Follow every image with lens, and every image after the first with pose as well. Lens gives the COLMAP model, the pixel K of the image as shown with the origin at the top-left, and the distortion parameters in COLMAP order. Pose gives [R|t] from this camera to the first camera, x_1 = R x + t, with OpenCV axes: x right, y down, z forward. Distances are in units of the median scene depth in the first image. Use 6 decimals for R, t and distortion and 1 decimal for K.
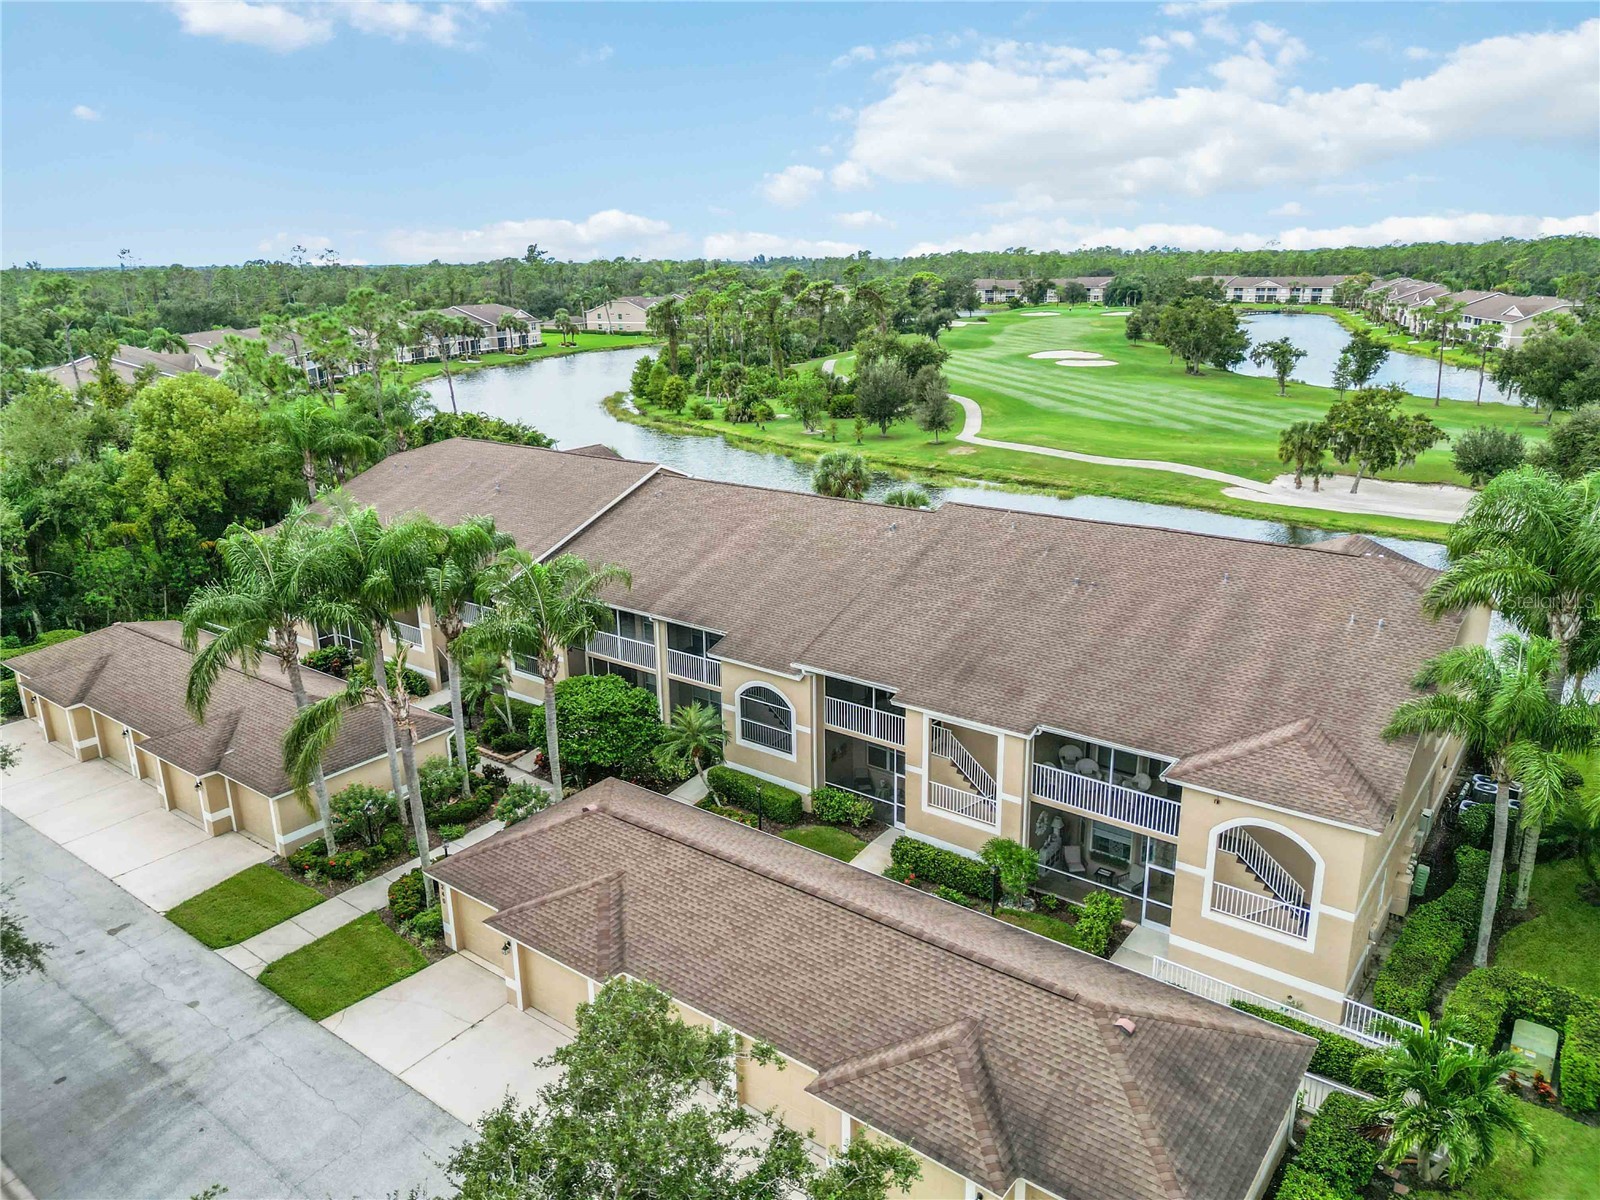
lens RADIAL K [[1086.6, 0, 853.6], [0, 1086.6, 595.0], [0, 0, 1]] dist [0.059663, -0.052389]
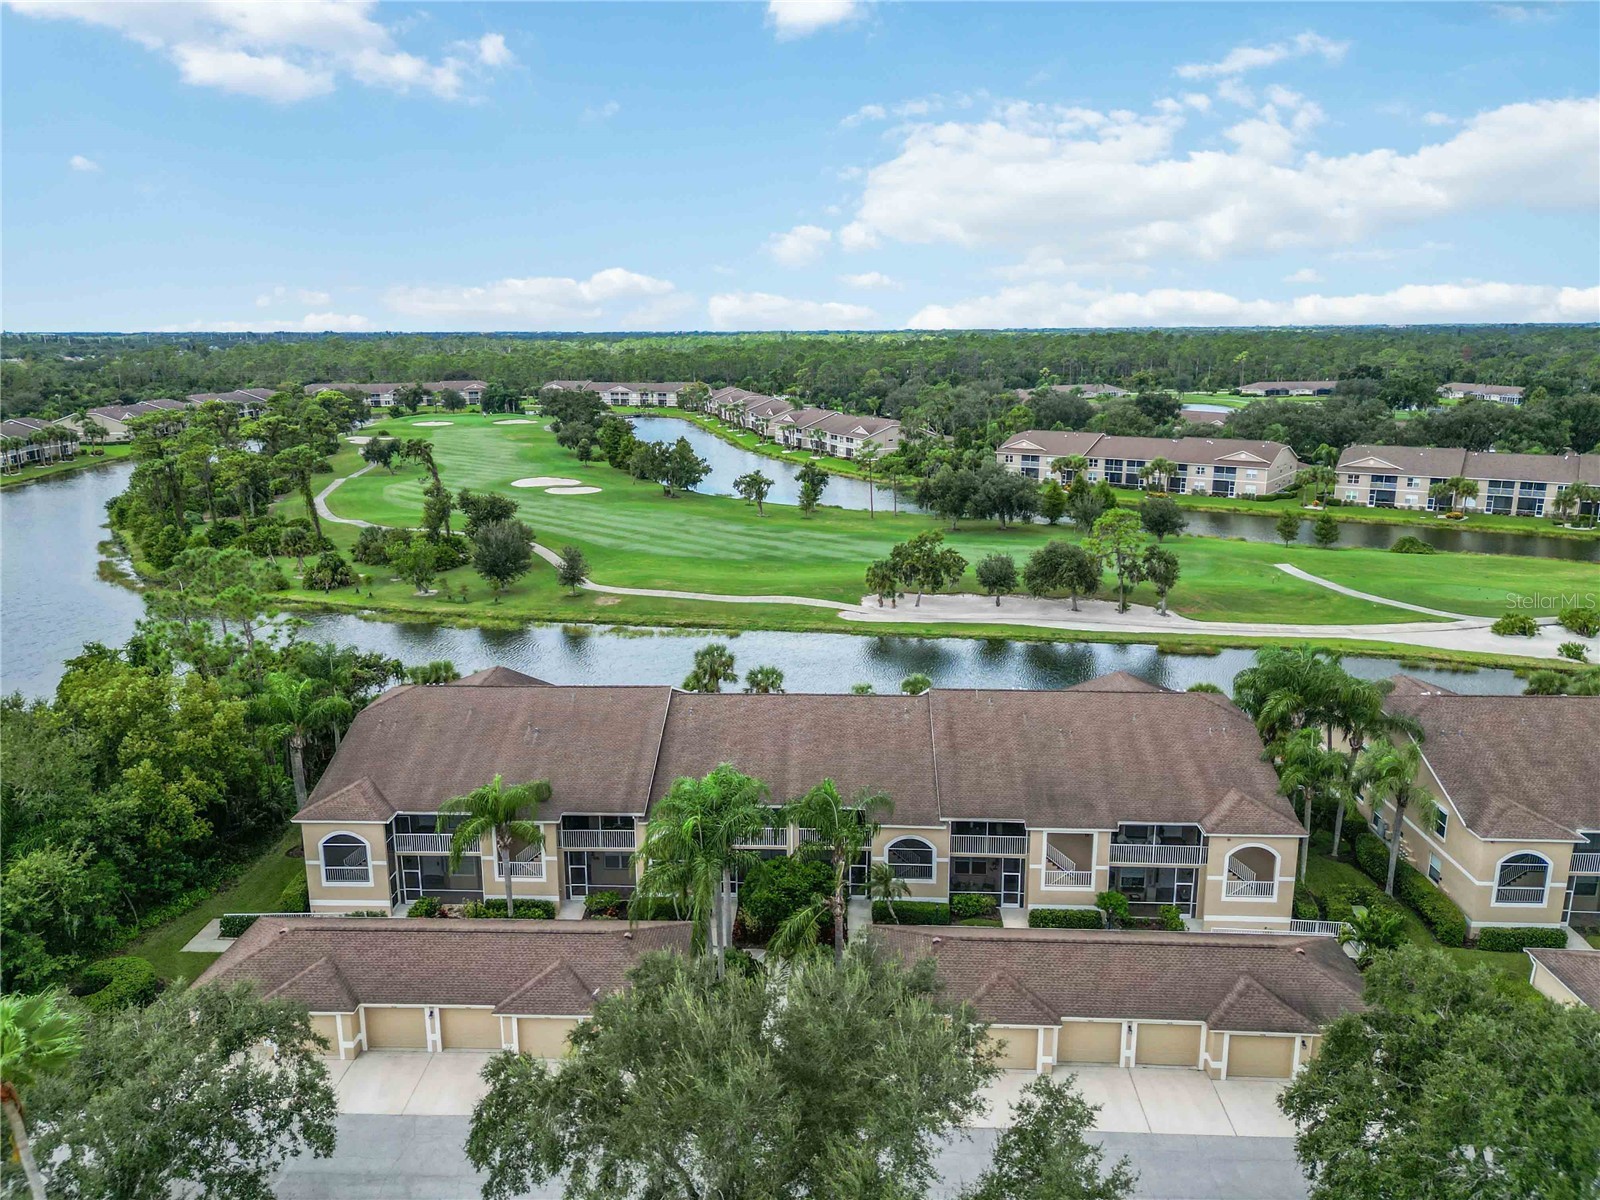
lens RADIAL K [[1086.6, 0, 805.7], [0, 1086.6, 587.3], [0, 0, 1]] dist [0.059663, -0.052389]
pose [[0.829949, -0.113090, 0.546255, -0.445186], [0.150984, 0.988225, -0.024806, -0.109632], [-0.537017, 0.103063, 0.837252, -0.098560]]
